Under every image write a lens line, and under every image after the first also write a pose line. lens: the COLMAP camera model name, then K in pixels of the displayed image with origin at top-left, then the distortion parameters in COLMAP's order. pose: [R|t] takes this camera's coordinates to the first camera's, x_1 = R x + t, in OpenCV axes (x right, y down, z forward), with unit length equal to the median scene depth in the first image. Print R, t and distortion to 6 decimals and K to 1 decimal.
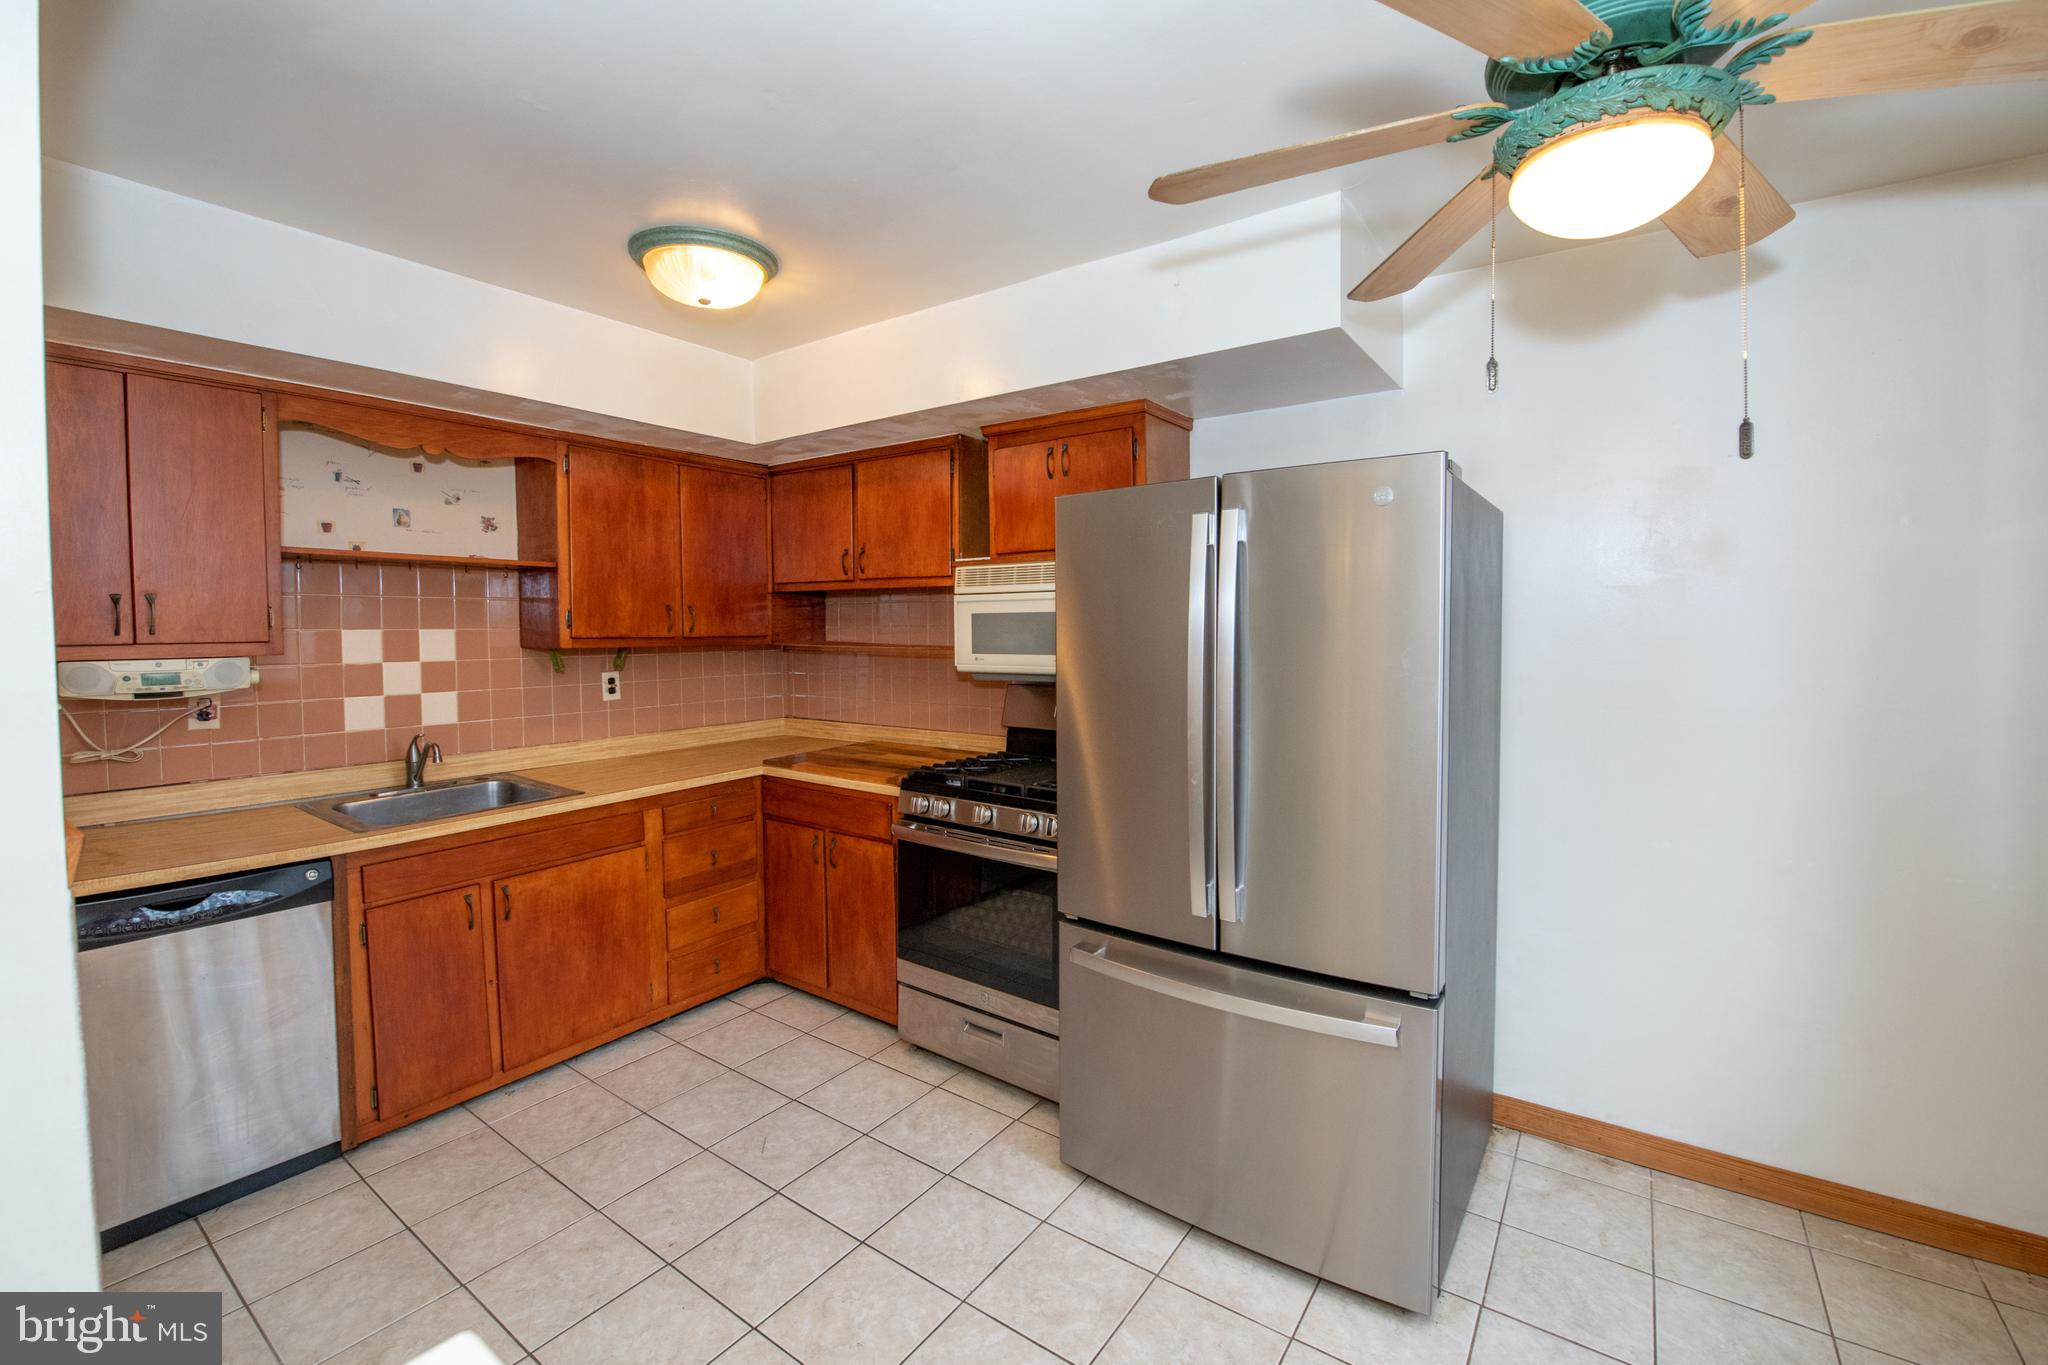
lens RADIAL K [[869.3, 0, 1023.2], [0, 869.3, 652.7], [0, 0, 1]] dist [-0.015307, -0.001475]
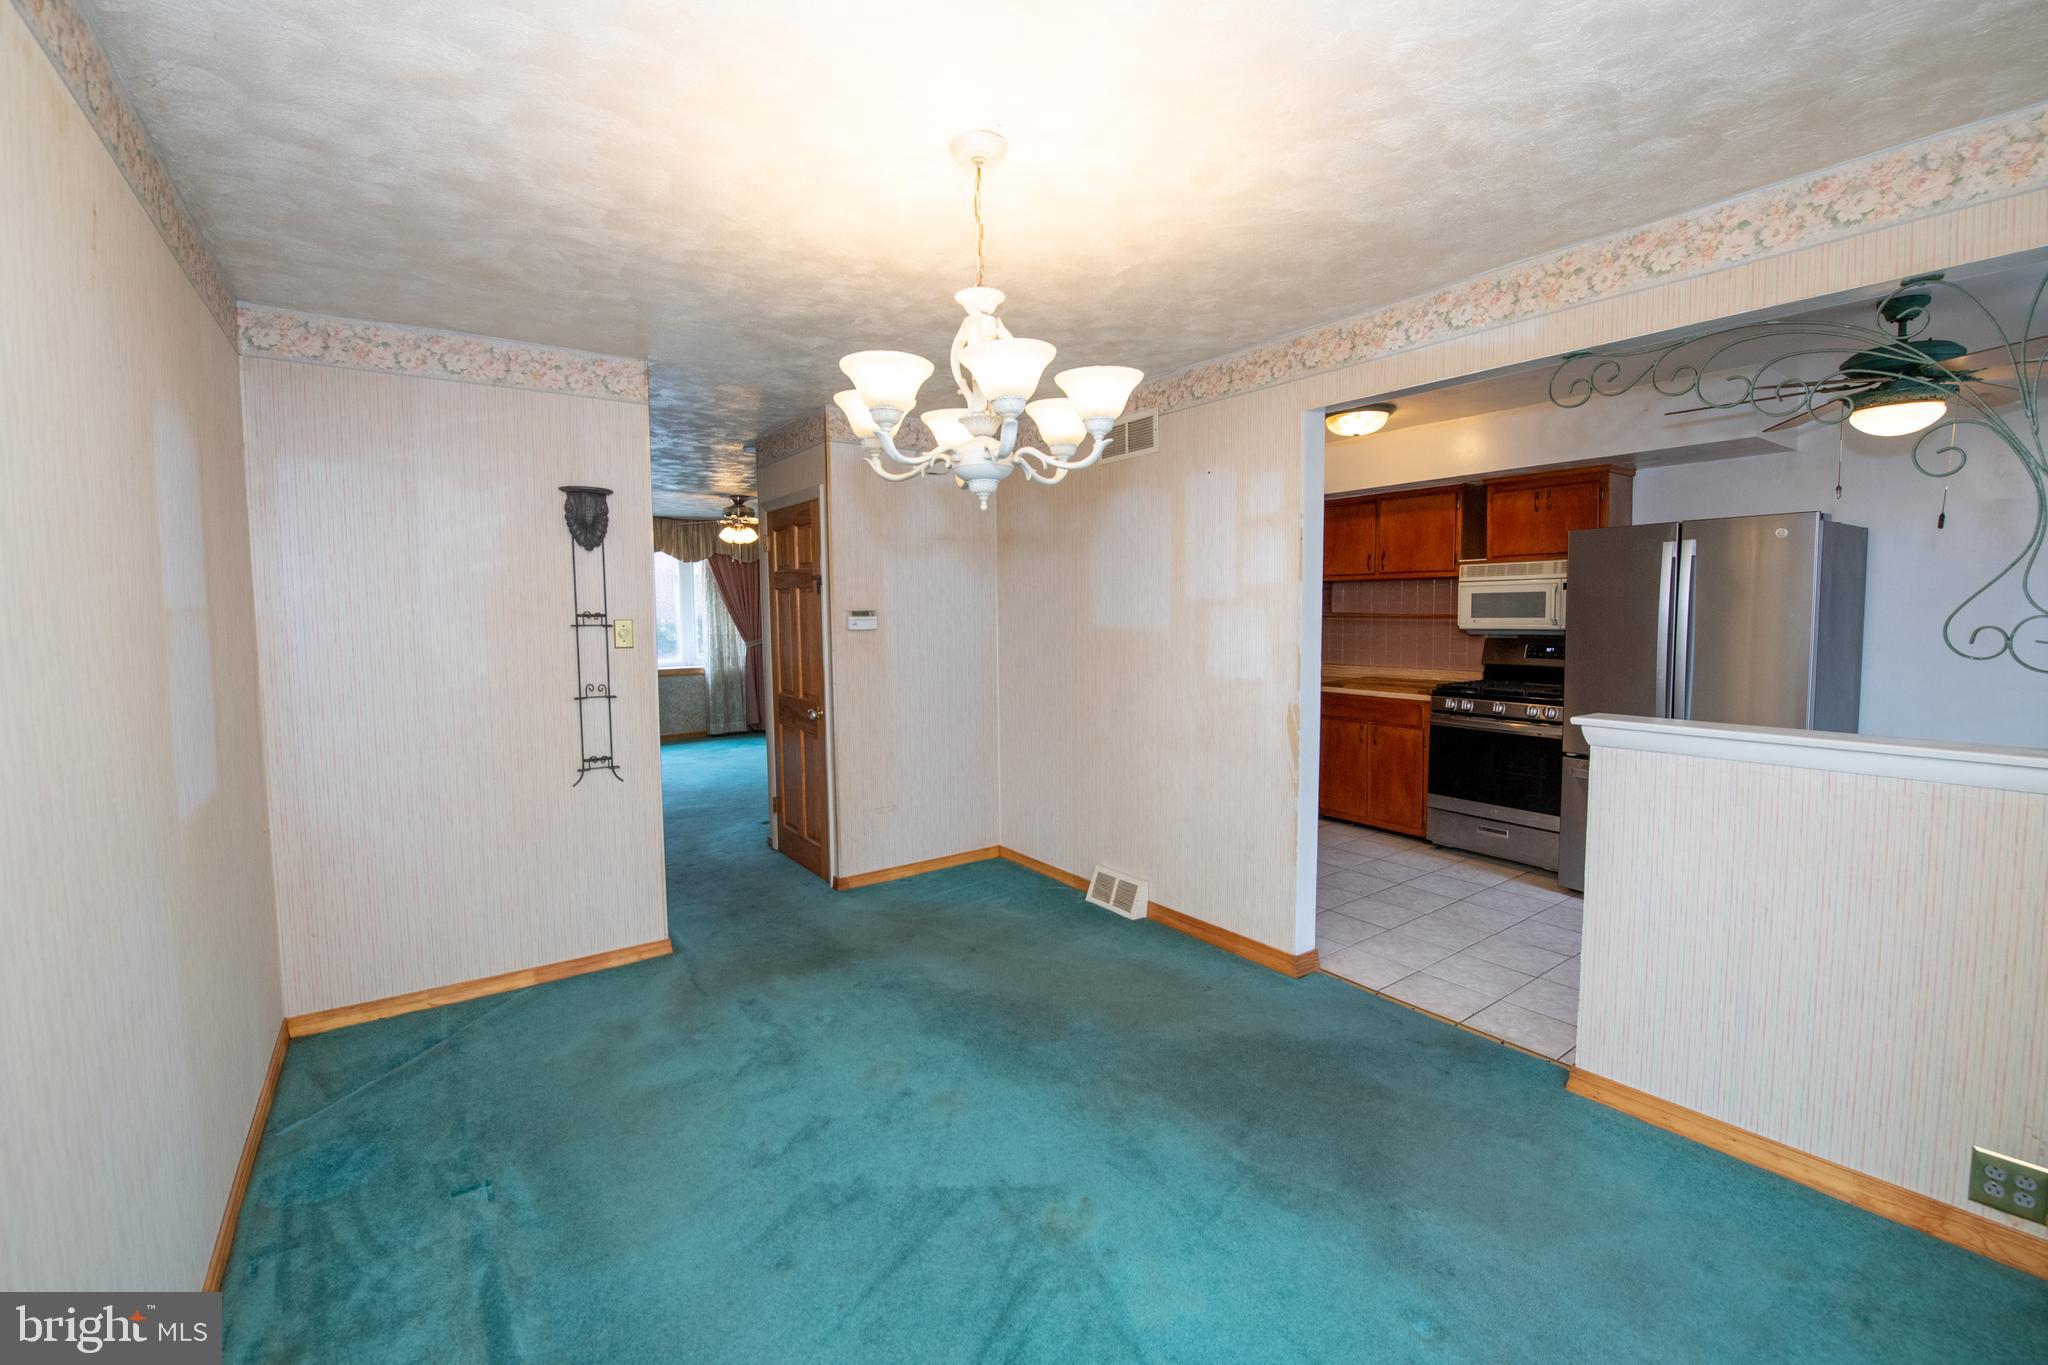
lens RADIAL K [[869.3, 0, 1001.5], [0, 869.3, 670.8], [0, 0, 1]] dist [-0.015307, -0.001475]
pose [[0.945076, 0.016114, -0.326453, -0.369311], [-0.002119, 0.999065, 0.043180, 0.032858], [0.326844, -0.040117, 0.944227, -0.854634]]
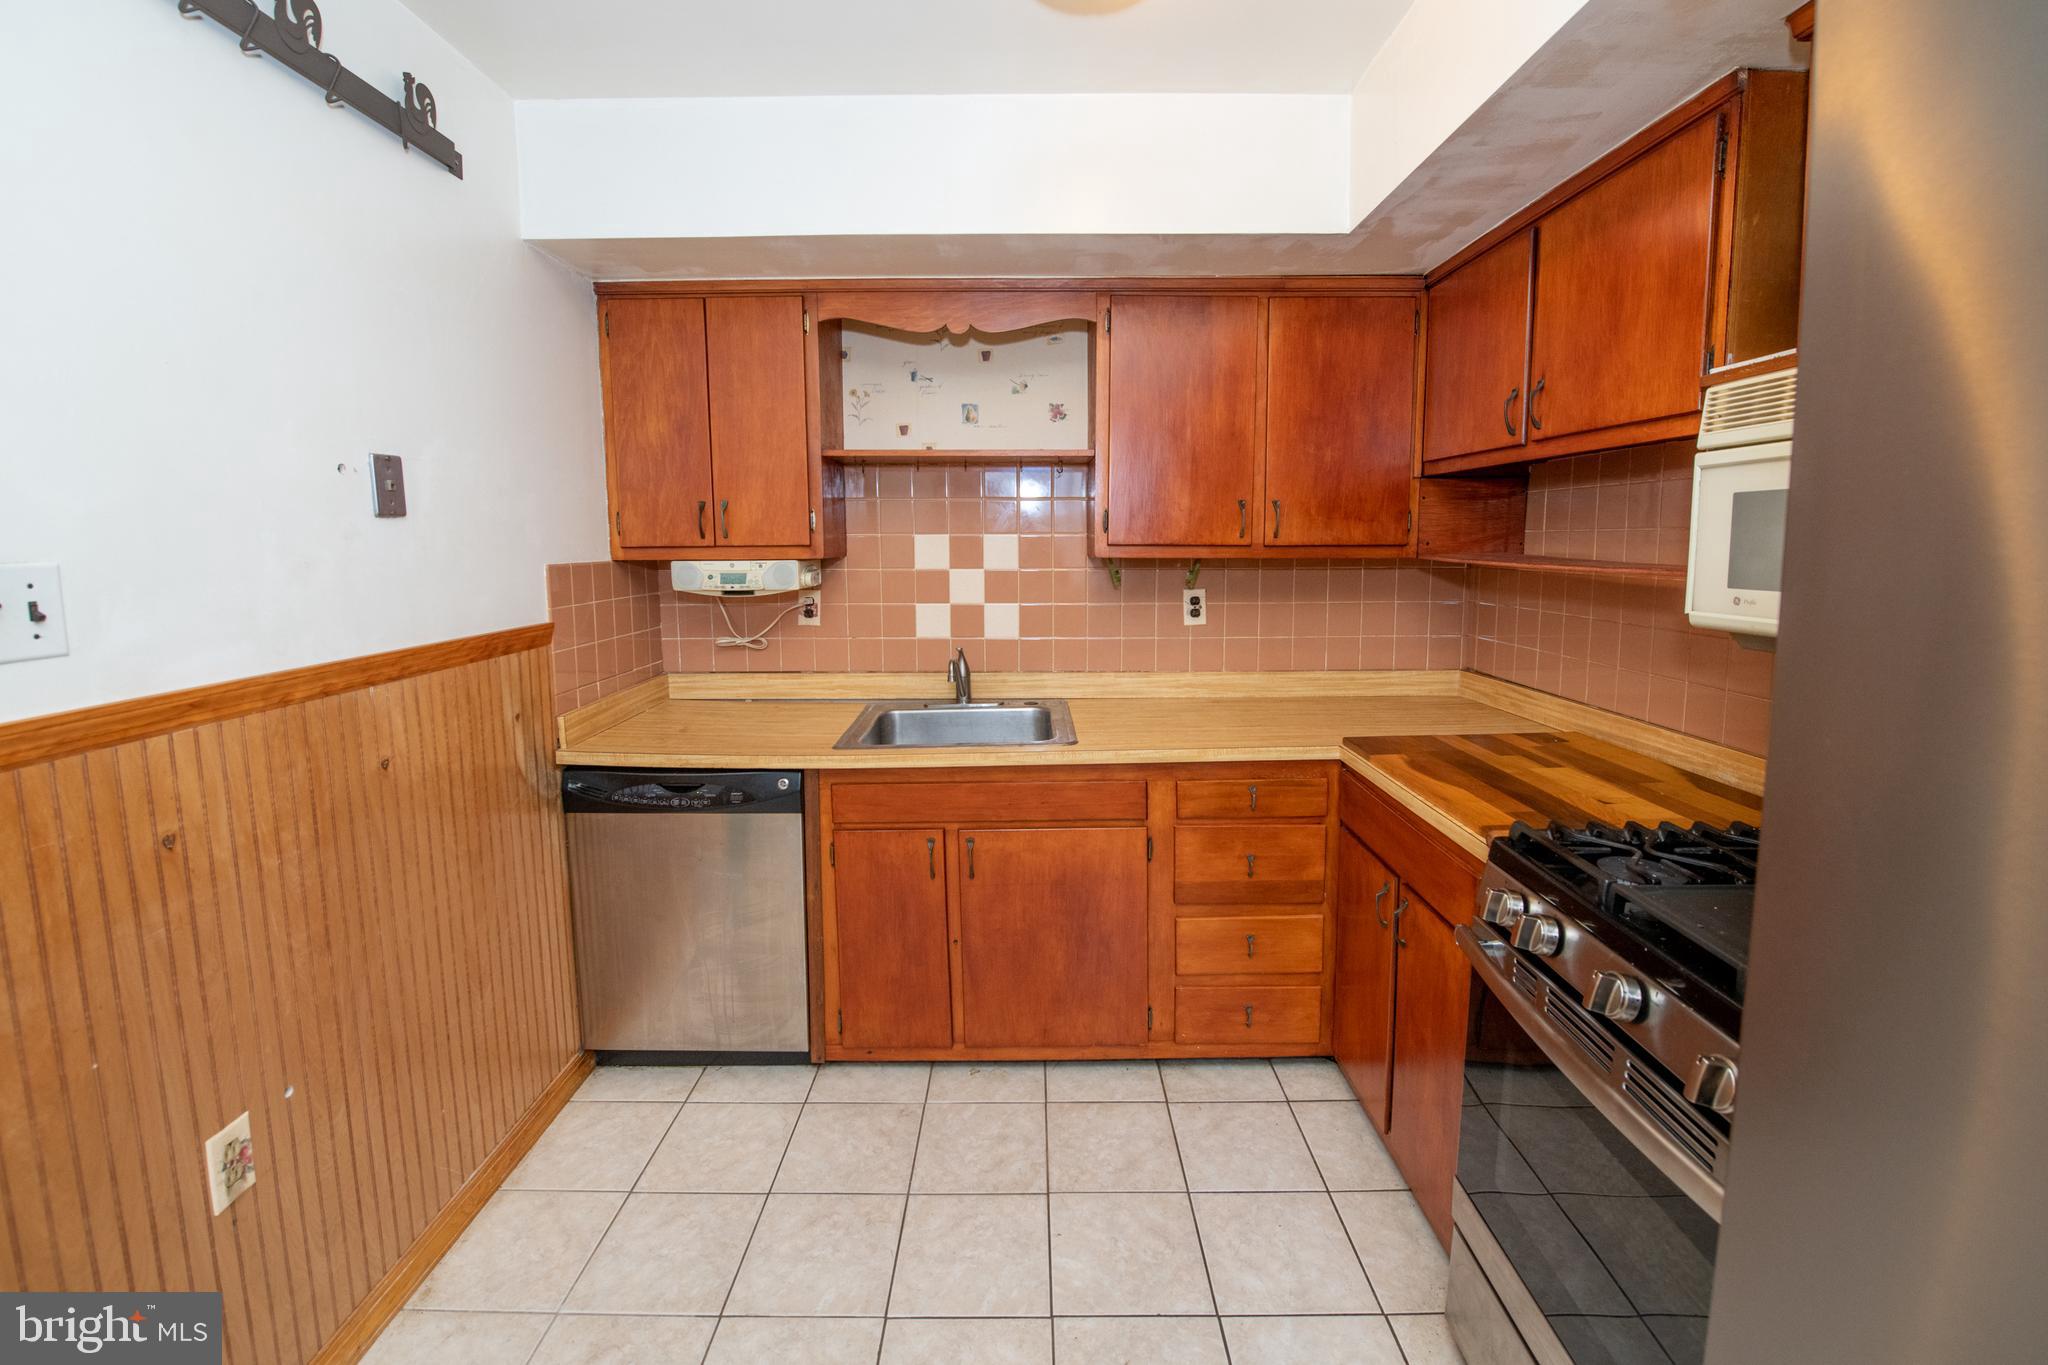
lens RADIAL K [[869.3, 0, 1023.2], [0, 869.3, 632.2], [0, 0, 1]] dist [-0.015307, -0.001475]
pose [[0.577554, 0.087247, -0.811677, 0.088056], [-0.023894, 0.995653, 0.090021, -0.007168], [0.816003, -0.032598, 0.577128, 0.482248]]
